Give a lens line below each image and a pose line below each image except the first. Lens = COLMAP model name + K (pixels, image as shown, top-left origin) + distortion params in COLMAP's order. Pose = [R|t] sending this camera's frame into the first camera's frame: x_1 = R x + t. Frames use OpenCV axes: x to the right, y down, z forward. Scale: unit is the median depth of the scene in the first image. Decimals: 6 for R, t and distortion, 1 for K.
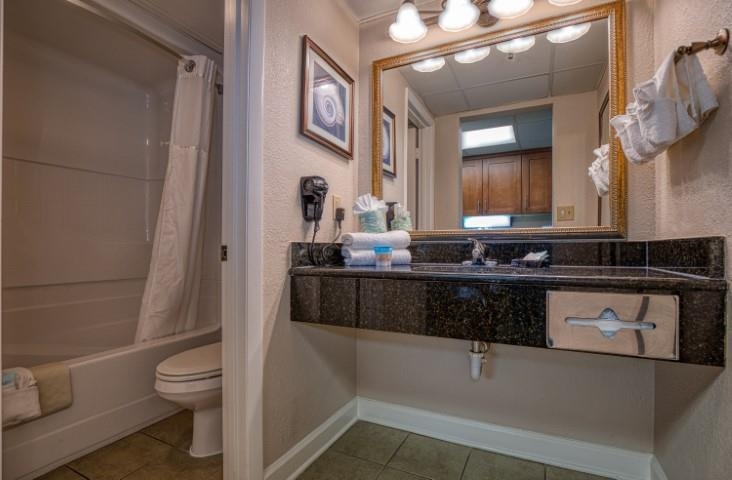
lens RADIAL K [[353.9, 0, 367.4], [0, 353.9, 250.1], [0, 0, 1]] dist [-0.014270, 0.000561]
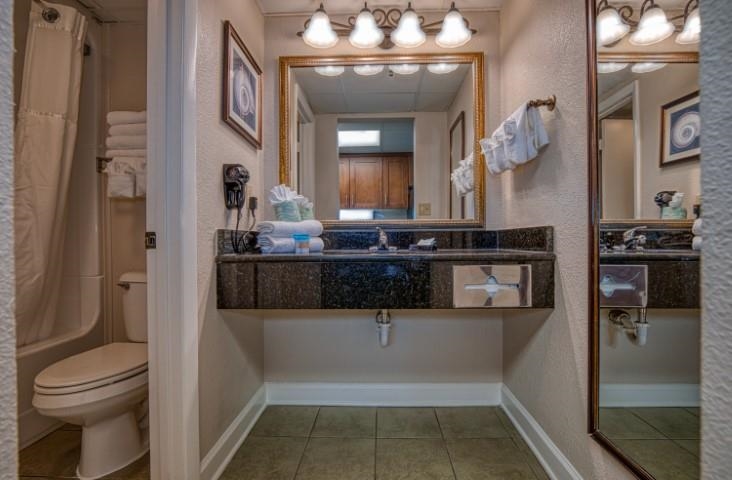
lens RADIAL K [[351.9, 0, 371.3], [0, 351.9, 242.4], [0, 0, 1]] dist [-0.018453, 0.007143]
pose [[0.912047, -0.007941, 0.410009, -0.199096], [0.008148, 0.999966, 0.001244, 0.014228], [-0.410005, 0.002206, 0.912081, -0.057572]]
